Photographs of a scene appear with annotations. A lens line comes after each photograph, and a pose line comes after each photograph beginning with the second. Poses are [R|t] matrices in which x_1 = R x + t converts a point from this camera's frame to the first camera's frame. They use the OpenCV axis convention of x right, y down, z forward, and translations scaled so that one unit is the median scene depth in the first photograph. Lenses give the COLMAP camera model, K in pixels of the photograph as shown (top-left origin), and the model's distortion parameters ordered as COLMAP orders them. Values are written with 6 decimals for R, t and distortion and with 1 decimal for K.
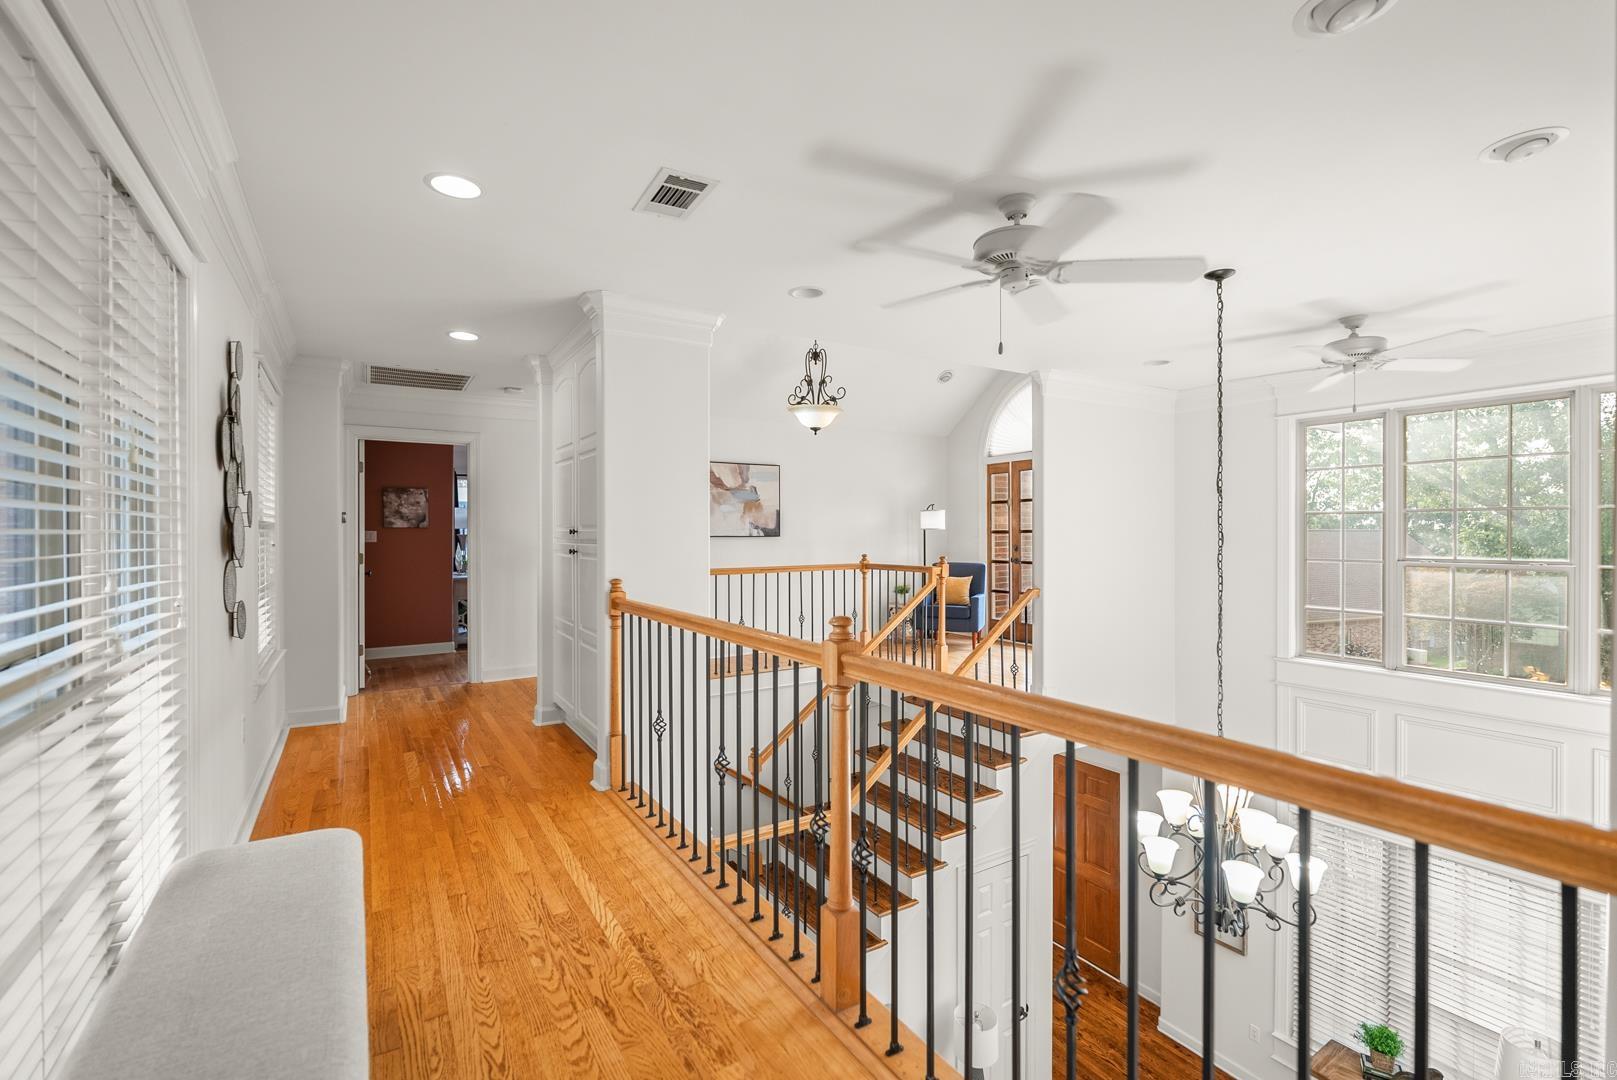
lens RADIAL K [[725.0, 0, 807.9], [0, 725.0, 528.5], [0, 0, 1]] dist [-0.003239, 0.000387]
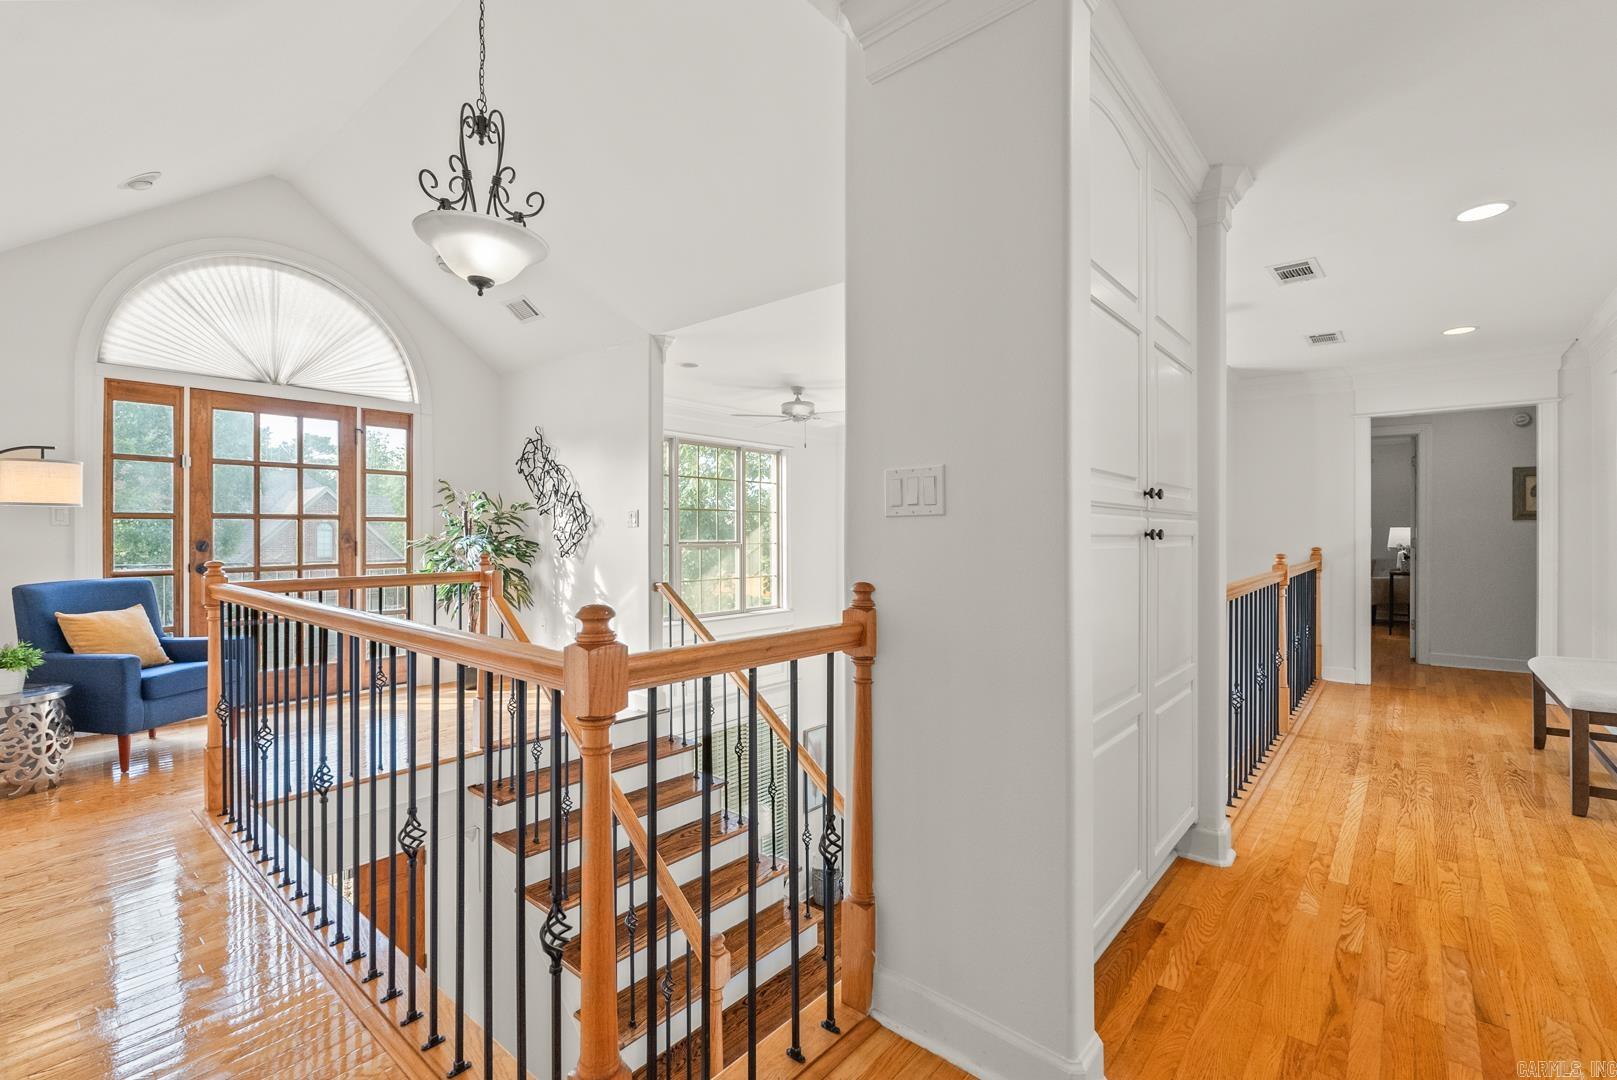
lens RADIAL K [[725.0, 0, 807.9], [0, 725.0, 528.5], [0, 0, 1]] dist [-0.003239, 0.000387]
pose [[-0.314464, 0.007029, 0.949243, -0.852658], [-0.003999, 0.999954, -0.008729, 0.036088], [-0.949261, -0.006541, -0.314422, 1.640508]]
